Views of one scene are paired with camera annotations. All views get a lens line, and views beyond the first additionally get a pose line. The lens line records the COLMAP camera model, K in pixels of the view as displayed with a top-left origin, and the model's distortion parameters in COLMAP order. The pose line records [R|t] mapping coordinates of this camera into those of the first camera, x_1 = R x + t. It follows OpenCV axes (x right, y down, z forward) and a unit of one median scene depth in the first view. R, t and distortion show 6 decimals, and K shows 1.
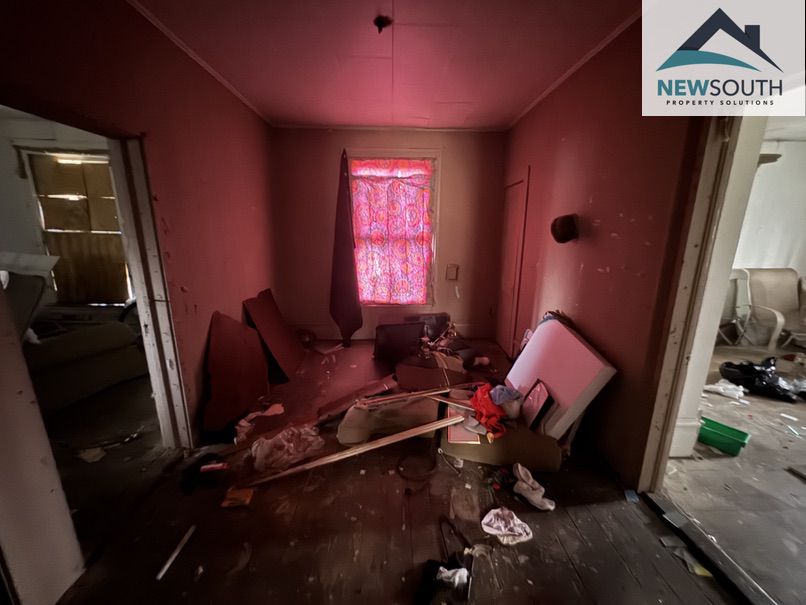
lens RADIAL K [[321.4, 0, 402.7], [0, 321.4, 303.2], [0, 0, 1]] dist [-0.003947, 0.000479]
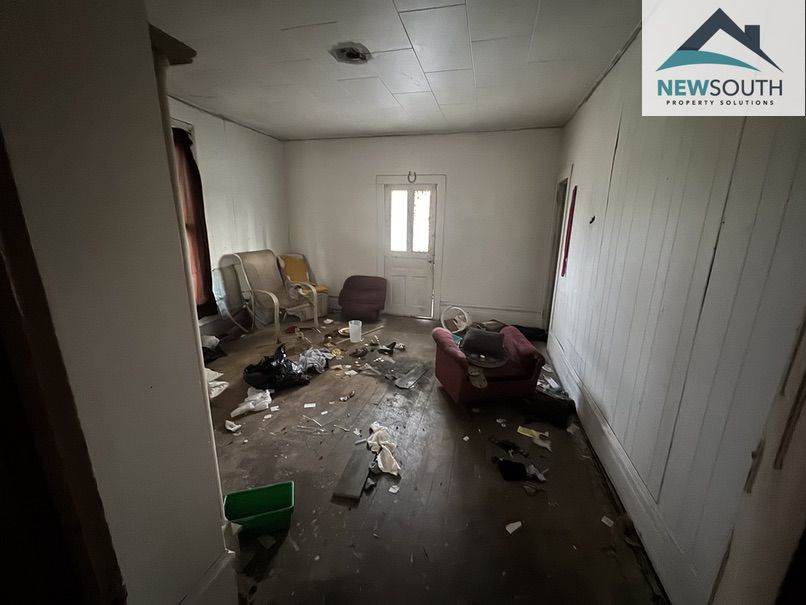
lens RADIAL K [[321.4, 0, 401.6], [0, 321.4, 303.4], [0, 0, 1]] dist [-0.003947, 0.000479]
pose [[0.297091, -0.236437, 0.925113, 0.366591], [0.200636, 0.962686, 0.181608, -0.048722], [-0.933532, 0.131657, 0.333443, 0.297335]]
